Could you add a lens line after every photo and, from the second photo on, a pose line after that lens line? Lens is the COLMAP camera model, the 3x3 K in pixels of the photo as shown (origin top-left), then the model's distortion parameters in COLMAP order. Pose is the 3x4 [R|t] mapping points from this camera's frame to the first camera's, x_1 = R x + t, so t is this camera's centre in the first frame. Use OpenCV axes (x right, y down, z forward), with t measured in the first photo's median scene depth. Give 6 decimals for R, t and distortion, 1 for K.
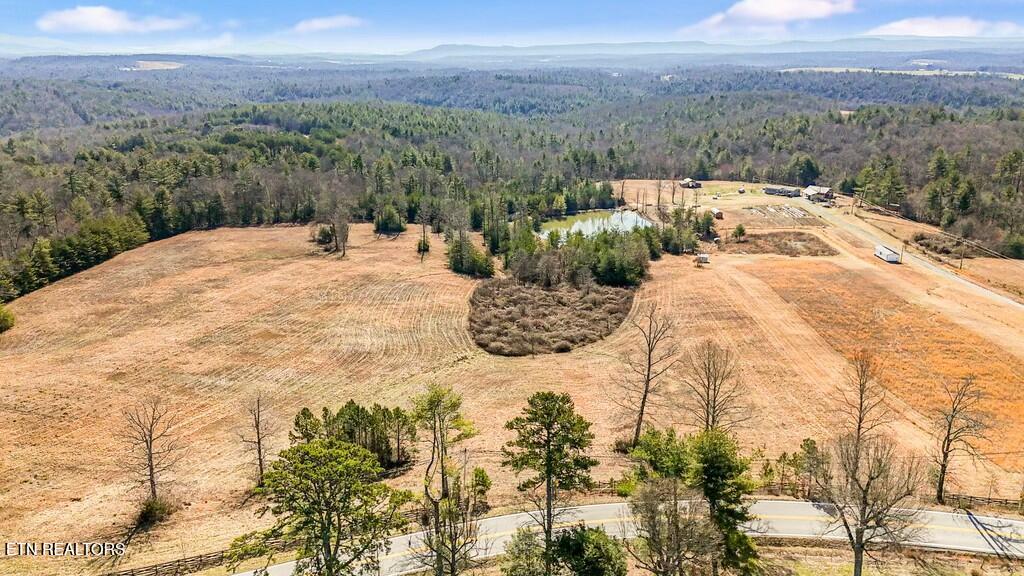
lens RADIAL K [[744.8, 0, 518.3], [0, 744.8, 281.4], [0, 0, 1]] dist [0.070828, -0.071602]
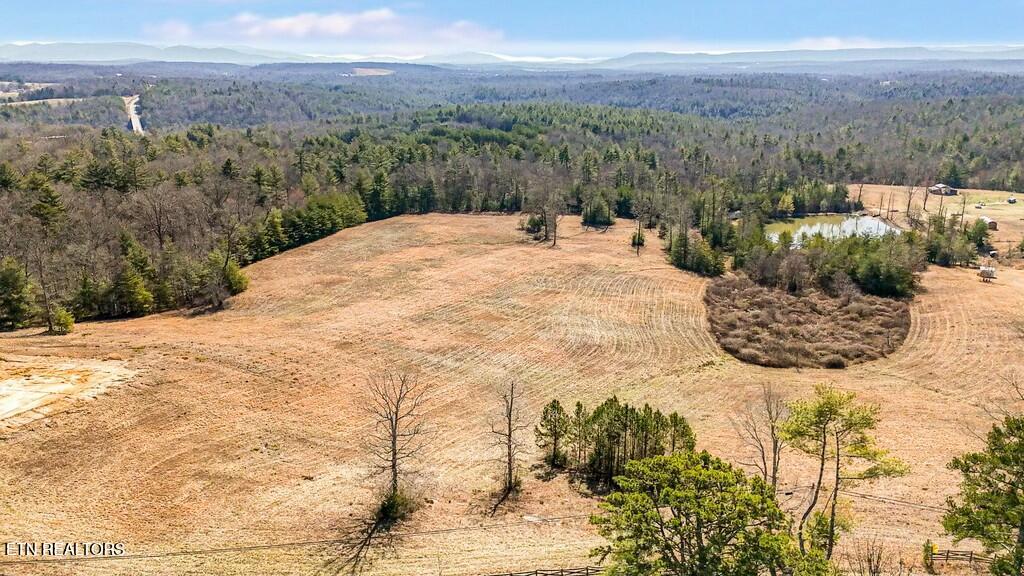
lens RADIAL K [[744.8, 0, 516.9], [0, 744.8, 285.8], [0, 0, 1]] dist [0.070828, -0.071602]
pose [[0.970337, 0.069264, -0.231624, -0.049176], [-0.070456, 0.997510, 0.003130, 0.014592], [0.231264, 0.013282, 0.972800, 0.063687]]
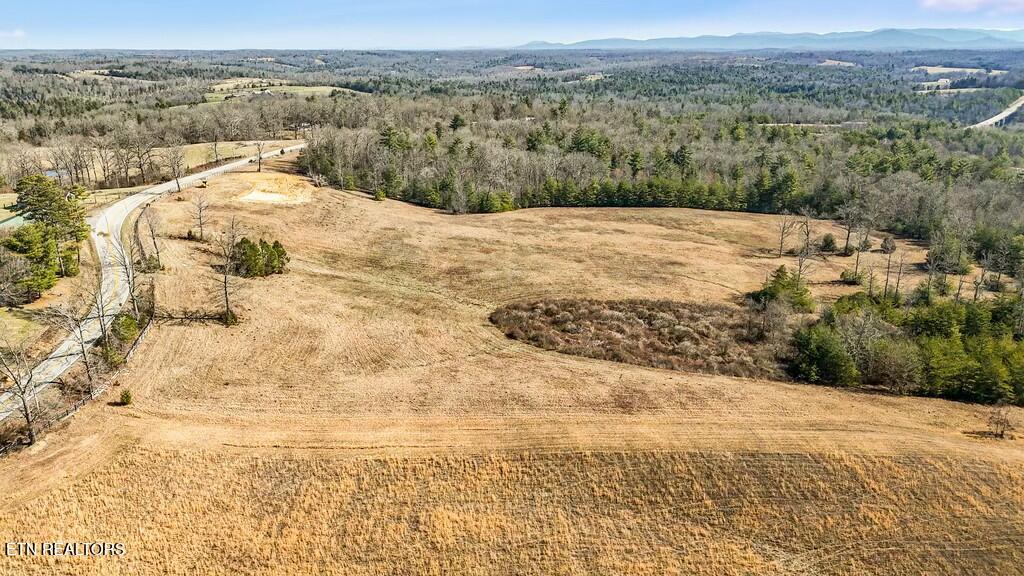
lens RADIAL K [[744.8, 0, 512.4], [0, 744.8, 287.2], [0, 0, 1]] dist [0.070828, -0.071602]
pose [[0.124223, 0.300978, -0.945506, 0.548043], [-0.284541, 0.923672, 0.256644, -0.127953], [0.950581, 0.237154, 0.200382, 0.410230]]
